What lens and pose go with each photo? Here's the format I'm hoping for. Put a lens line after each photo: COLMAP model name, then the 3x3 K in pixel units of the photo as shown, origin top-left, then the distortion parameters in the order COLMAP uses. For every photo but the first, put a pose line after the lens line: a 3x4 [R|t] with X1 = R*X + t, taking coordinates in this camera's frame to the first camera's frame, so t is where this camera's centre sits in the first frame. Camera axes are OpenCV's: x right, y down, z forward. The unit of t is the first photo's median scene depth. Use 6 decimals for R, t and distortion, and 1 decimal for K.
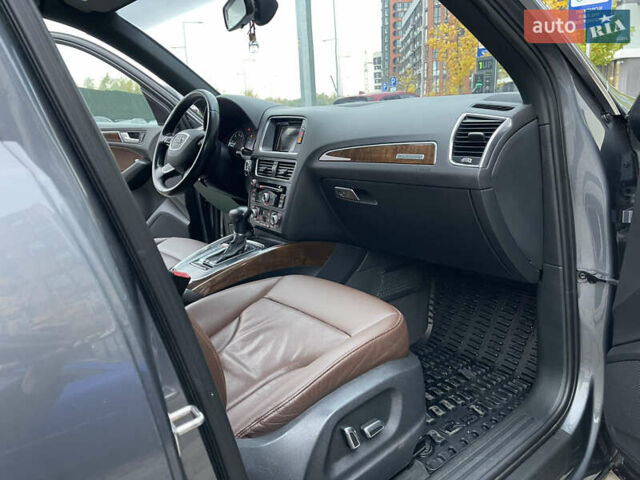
lens RADIAL K [[482.1, 0, 318.2], [0, 482.1, 242.4], [0, 0, 1]] dist [0.083255, -0.114387]
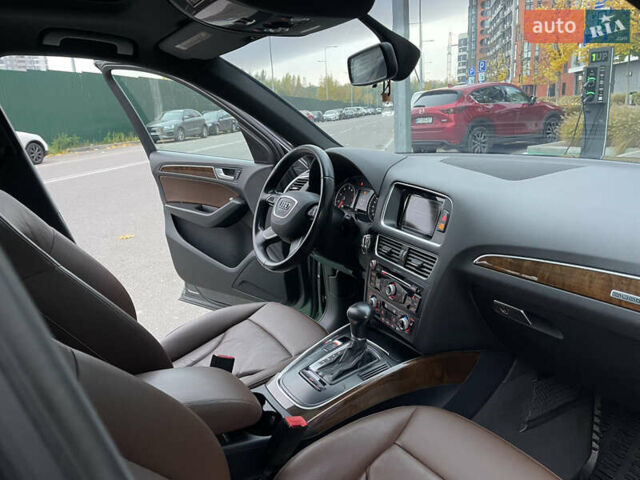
lens RADIAL K [[482.1, 0, 318.2], [0, 482.1, 242.4], [0, 0, 1]] dist [0.083255, -0.114387]
pose [[0.987823, 0.033784, -0.151869, -0.099506], [-0.029921, 0.999170, 0.027649, -0.174837], [0.152677, -0.022768, 0.988014, 0.172505]]
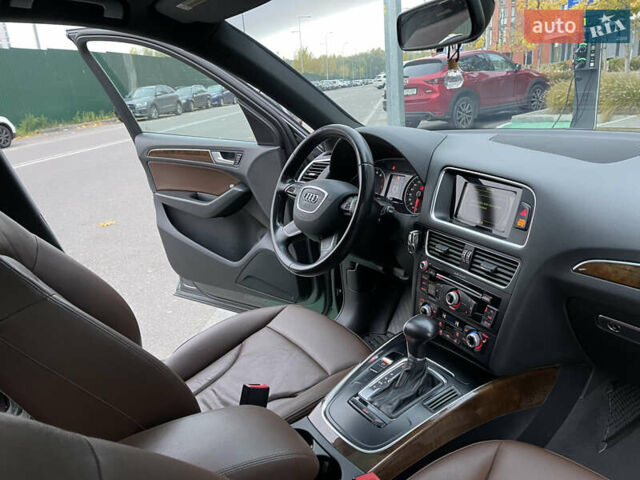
lens RADIAL K [[482.1, 0, 318.2], [0, 482.1, 242.4], [0, 0, 1]] dist [0.083255, -0.114387]
pose [[0.993806, 0.006024, -0.110964, -0.201026], [0.002619, 0.996983, 0.077579, -0.204821], [0.111096, -0.077389, 0.990792, 0.288528]]
